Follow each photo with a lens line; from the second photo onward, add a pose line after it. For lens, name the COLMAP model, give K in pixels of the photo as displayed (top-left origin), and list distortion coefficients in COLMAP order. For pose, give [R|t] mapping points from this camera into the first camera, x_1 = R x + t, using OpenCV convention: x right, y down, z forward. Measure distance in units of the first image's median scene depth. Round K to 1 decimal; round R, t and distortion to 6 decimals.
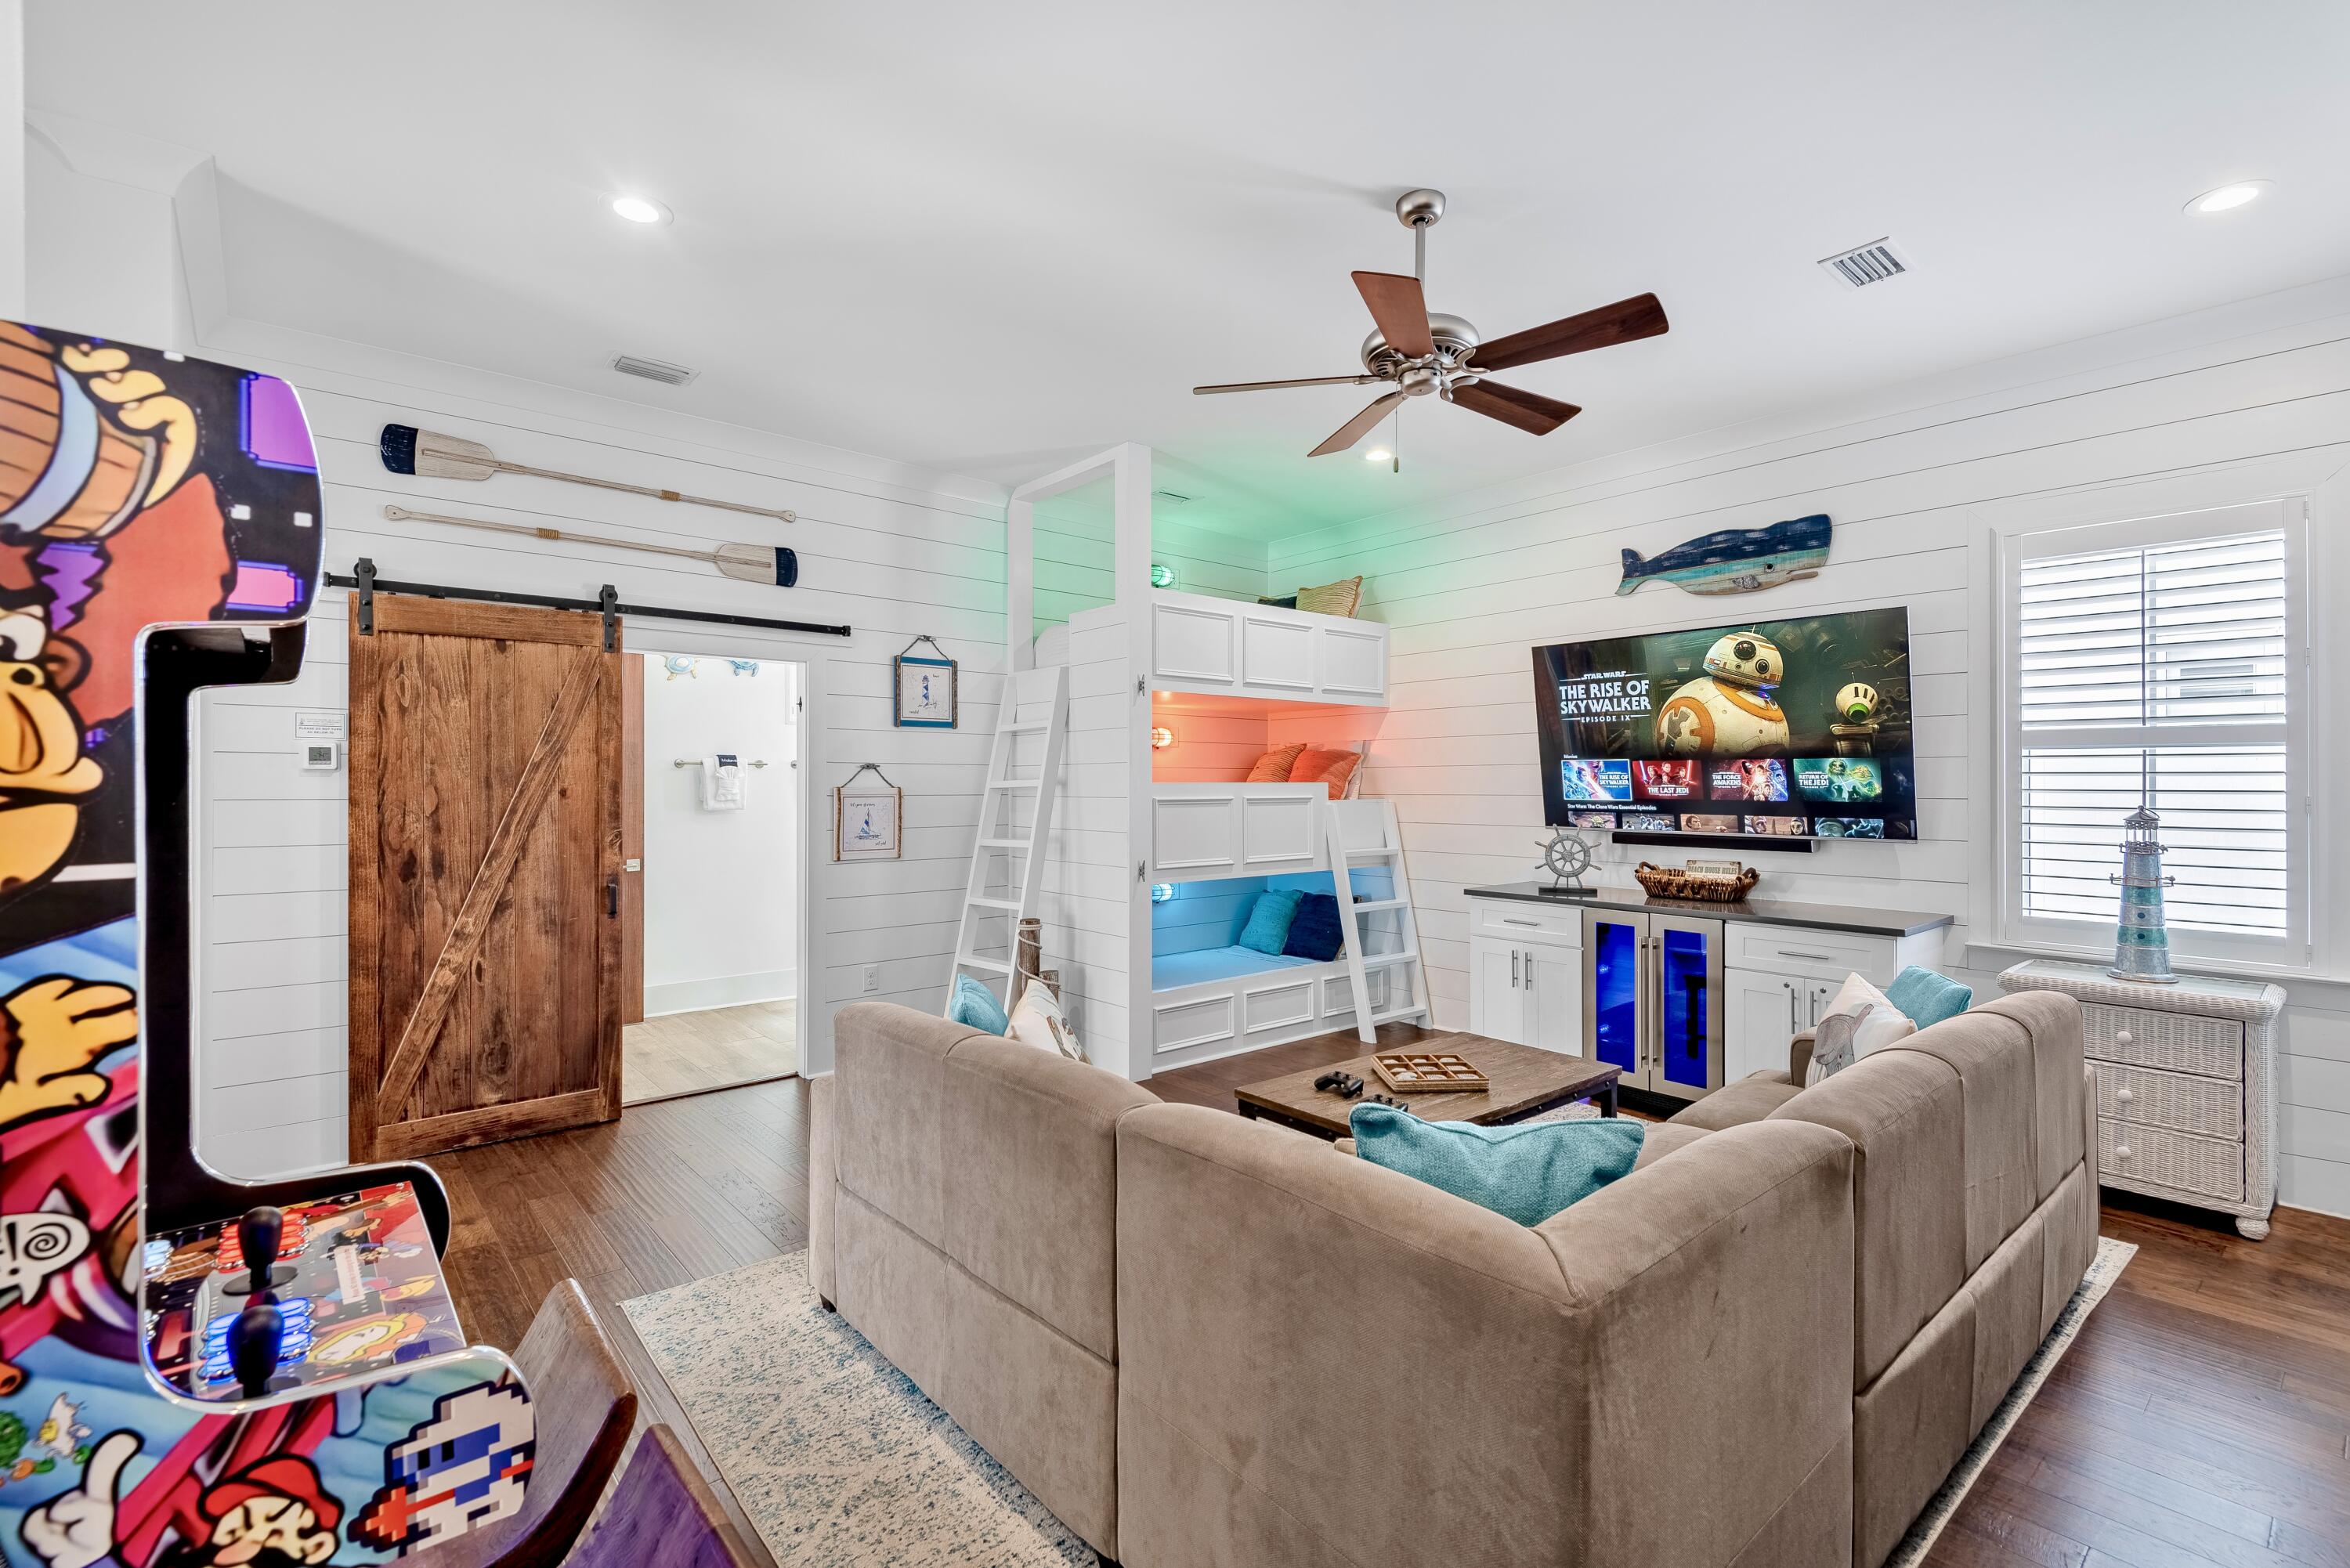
lens RADIAL K [[1054.7, 0, 1201.6], [0, 1054.7, 804.2], [0, 0, 1]] dist [0.004686, -0.001439]
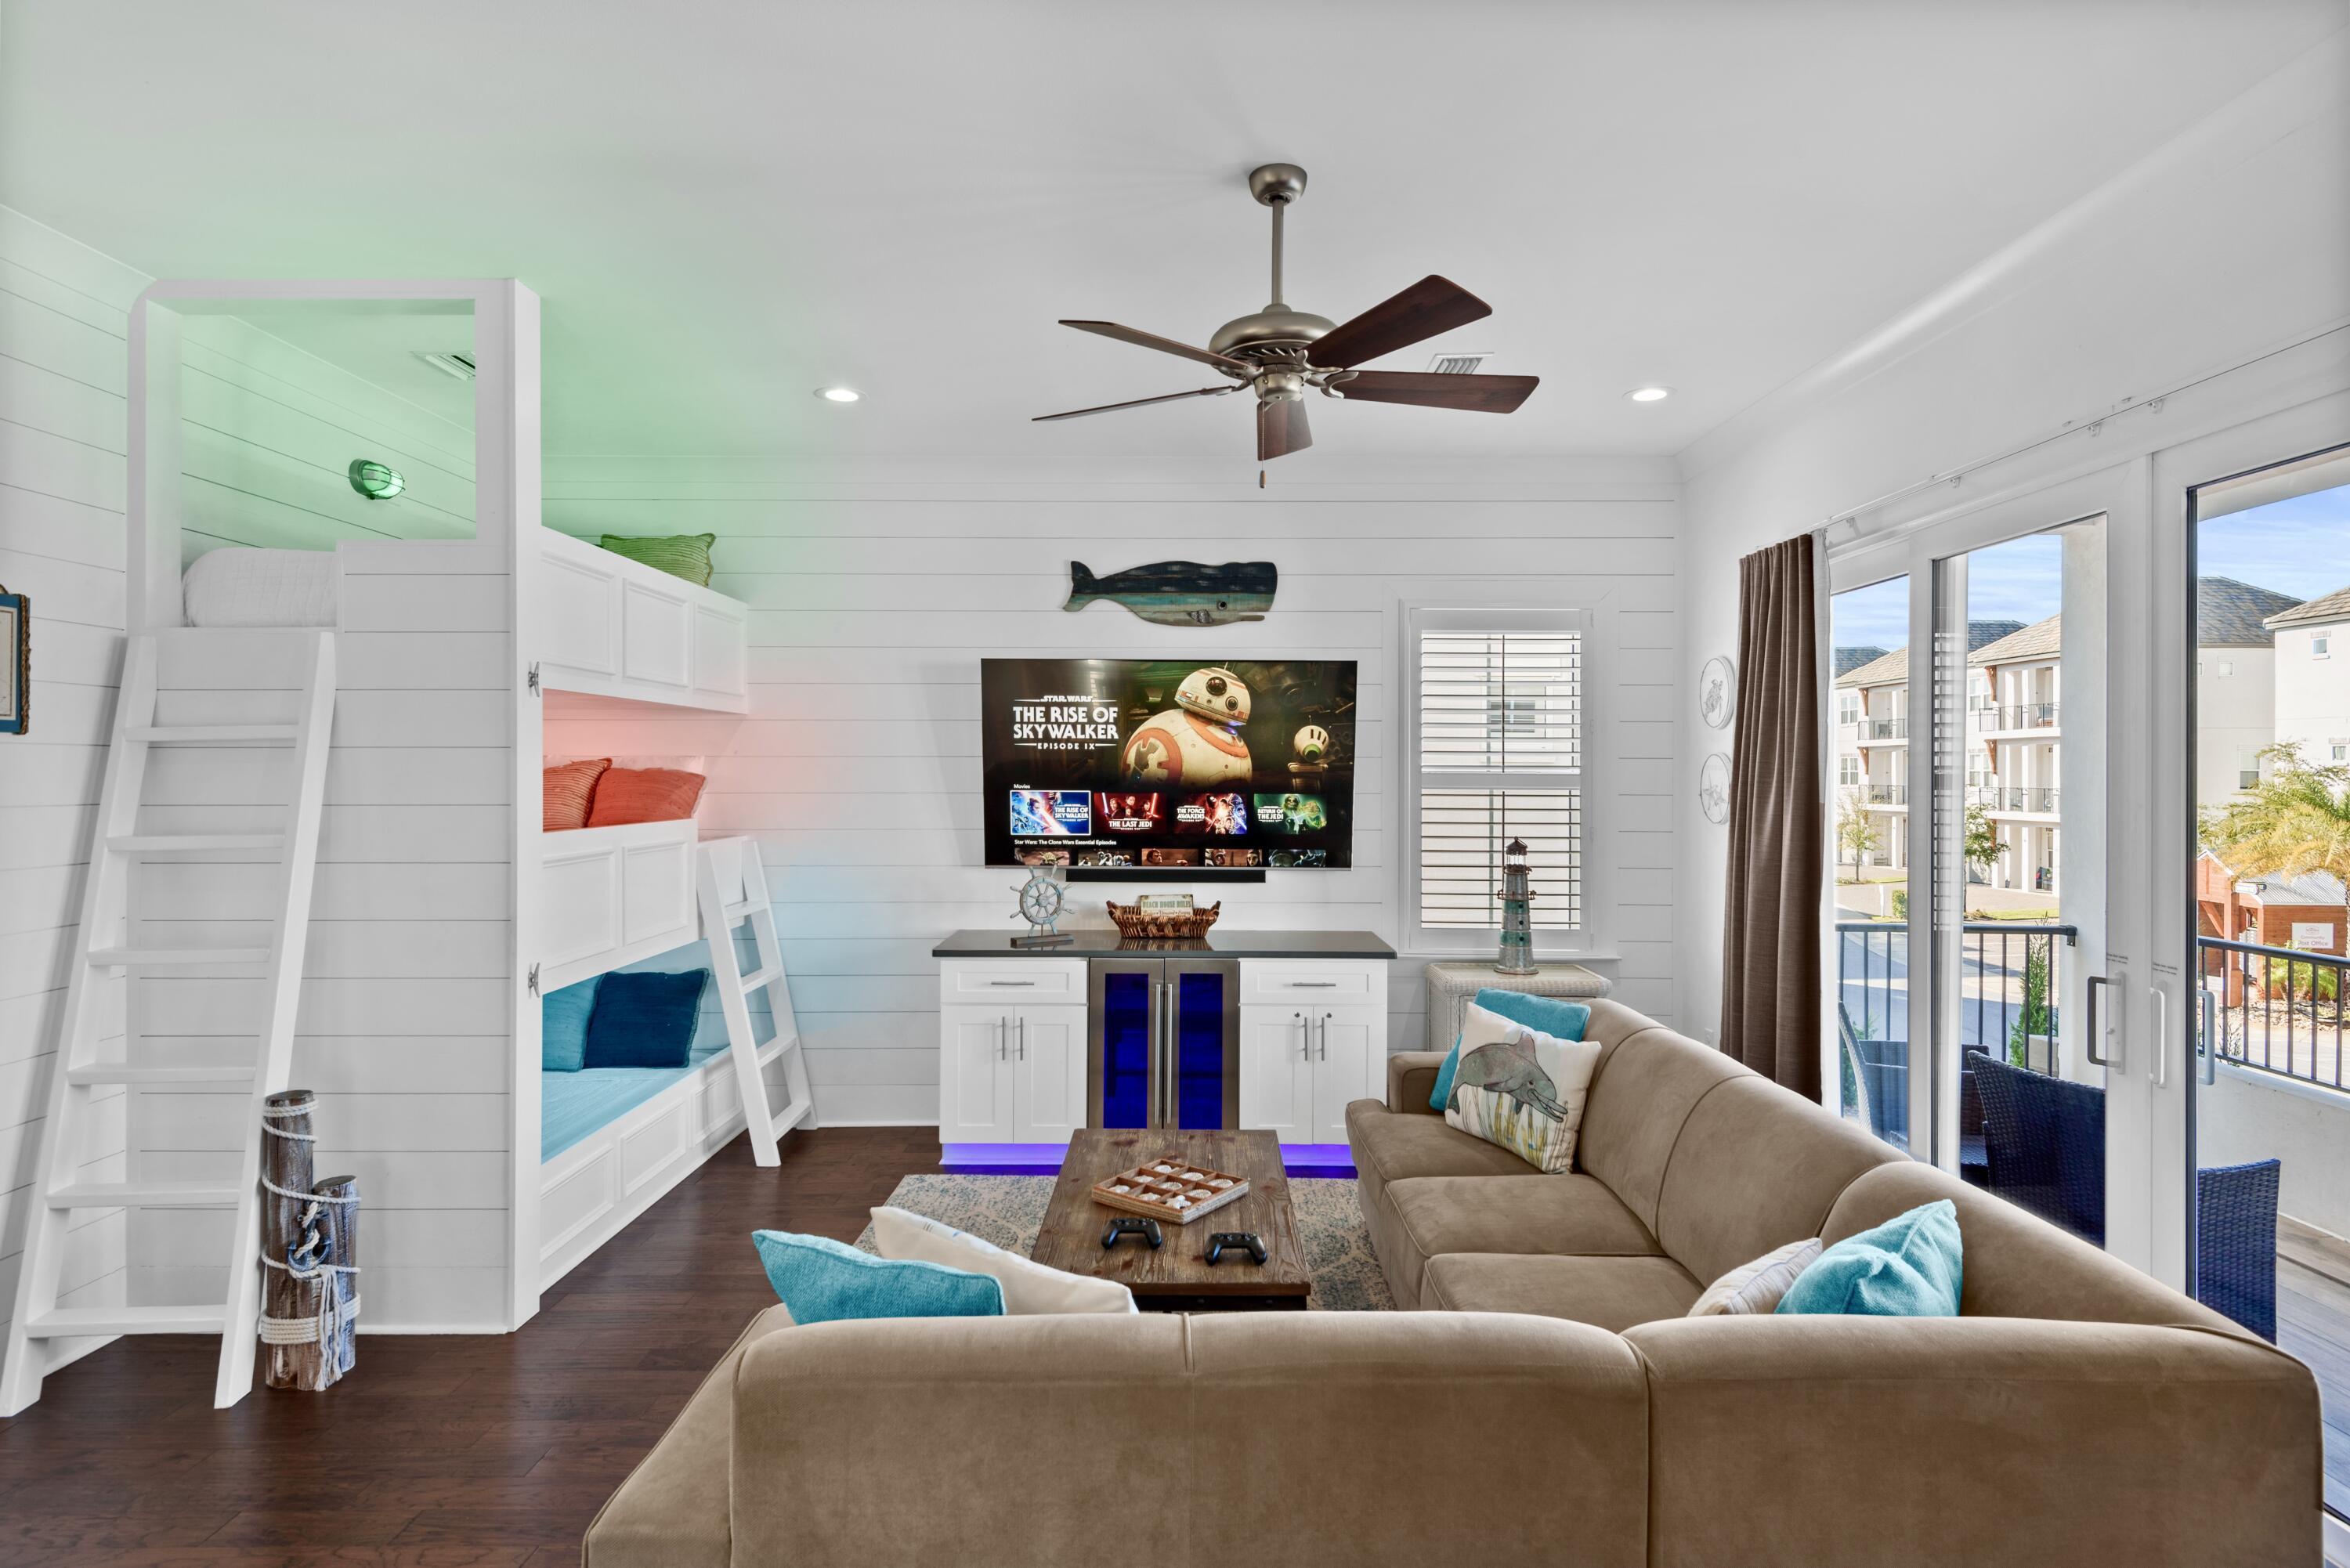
lens RADIAL K [[1214.2, 0, 1176.1], [0, 1214.2, 774.8], [0, 0, 1]] dist [0.026833, -0.000289]
pose [[0.652981, -0.001078, 0.757374, -0.372529], [0.012770, 0.999873, -0.009586, -0.048073], [-0.757267, 0.015932, 0.652911, 0.261542]]
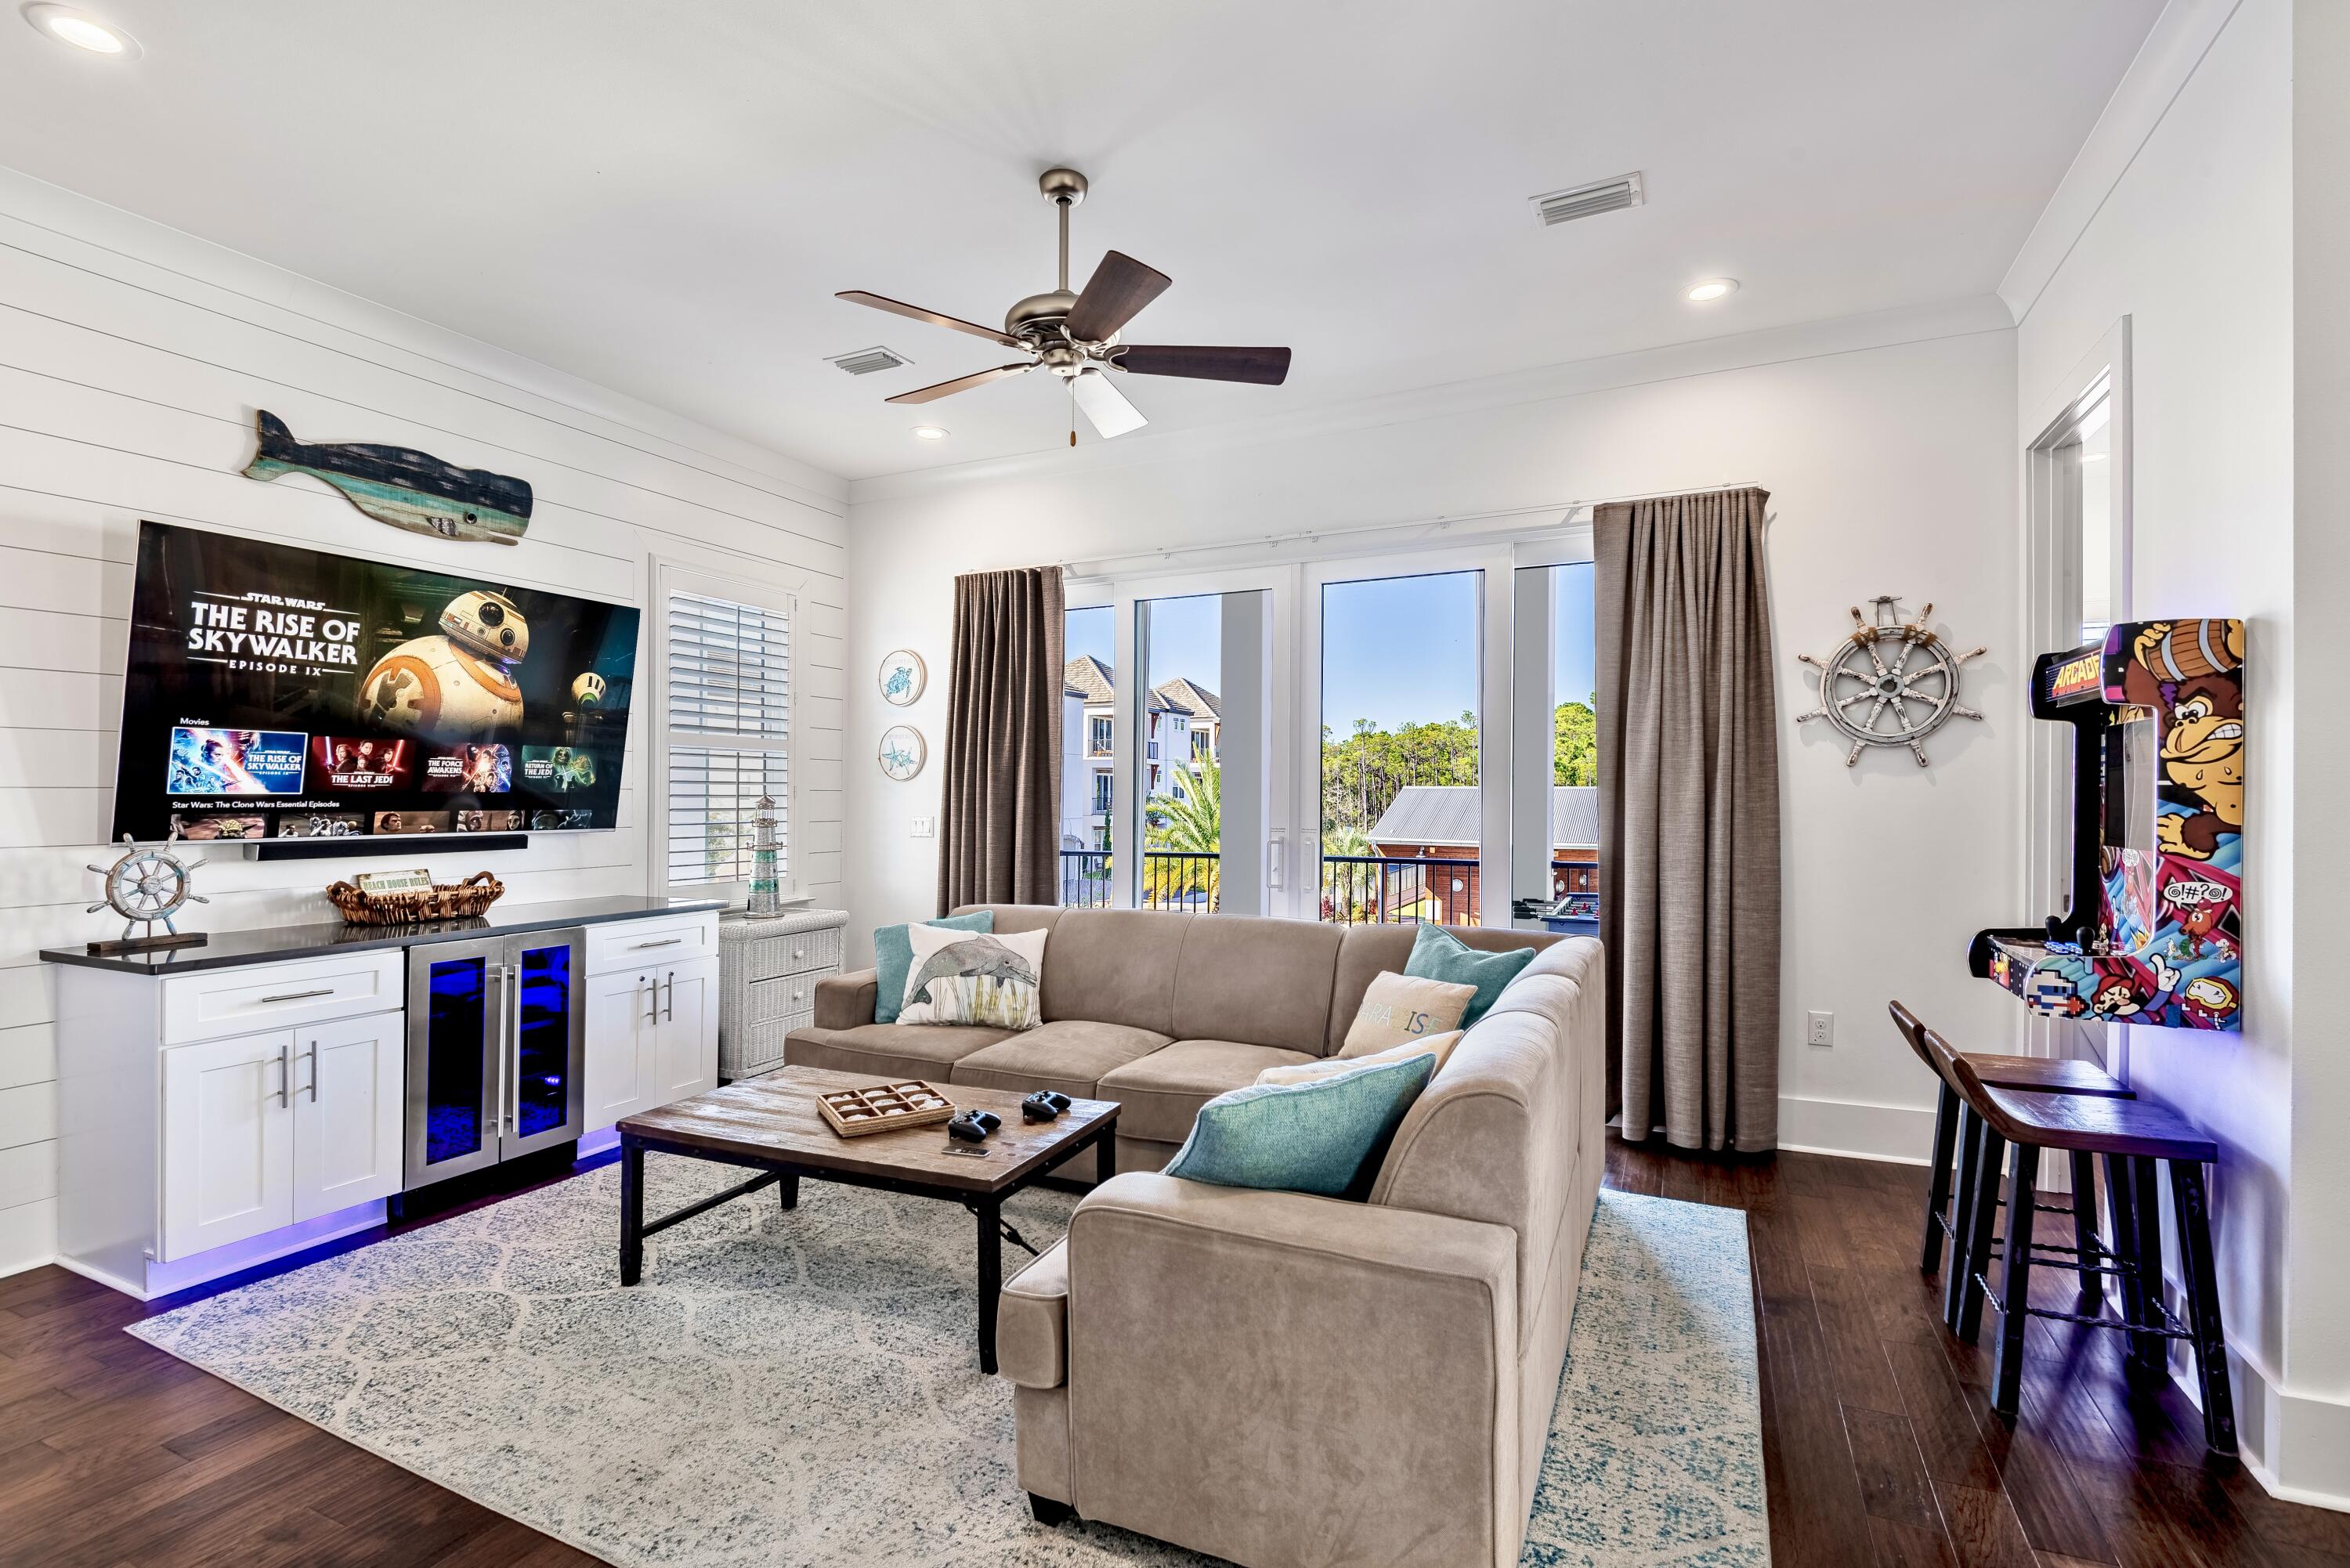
lens RADIAL K [[1088.1, 0, 1181.6], [0, 1088.1, 804.0], [0, 0, 1]] dist [0.000858, -0.003657]
pose [[-0.418730, -0.008185, 0.908074, -0.487390], [0.019350, 0.999652, 0.017933, 0.001424], [-0.907905, 0.025080, -0.418426, 0.829352]]
